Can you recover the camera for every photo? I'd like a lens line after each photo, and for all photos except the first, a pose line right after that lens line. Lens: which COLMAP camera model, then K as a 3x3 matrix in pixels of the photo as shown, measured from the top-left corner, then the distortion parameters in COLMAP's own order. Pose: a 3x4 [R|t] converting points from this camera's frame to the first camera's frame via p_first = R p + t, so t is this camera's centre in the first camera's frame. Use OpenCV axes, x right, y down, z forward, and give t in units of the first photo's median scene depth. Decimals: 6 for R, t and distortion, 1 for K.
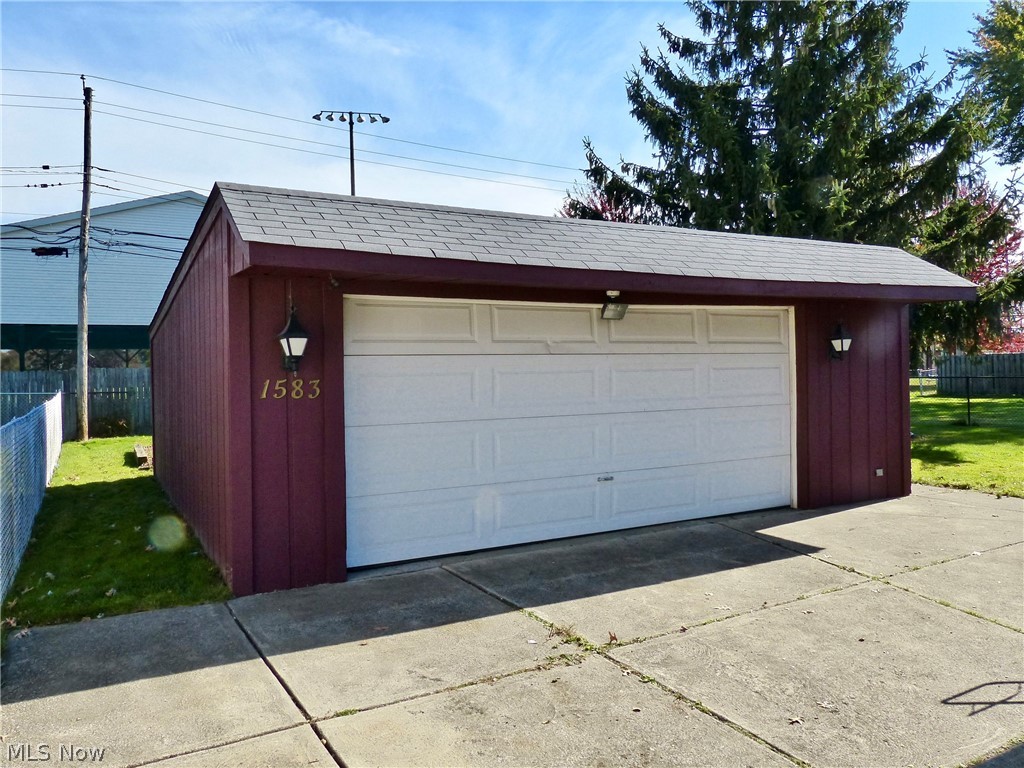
lens RADIAL K [[772.8, 0, 512.0], [0, 772.8, 384.0], [0, 0, 1]] dist [-0.069998, 0.080250]
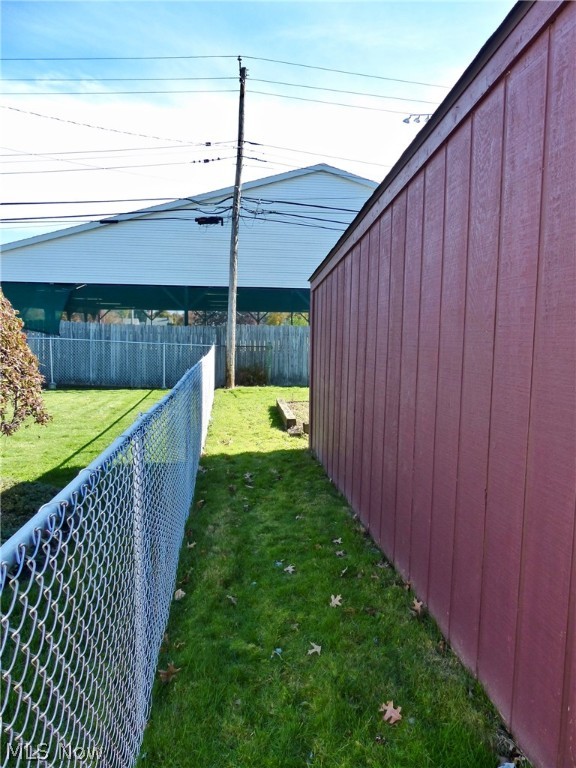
lens RADIAL K [[579.6, 0, 288.0], [0, 579.6, 384.0], [0, 0, 1]] dist [-0.069998, 0.080250]
pose [[0.918459, 0.060581, -0.390849, -0.146796], [-0.033218, 0.996524, 0.076402, -0.000746], [0.394119, -0.057189, 0.917279, 0.240956]]
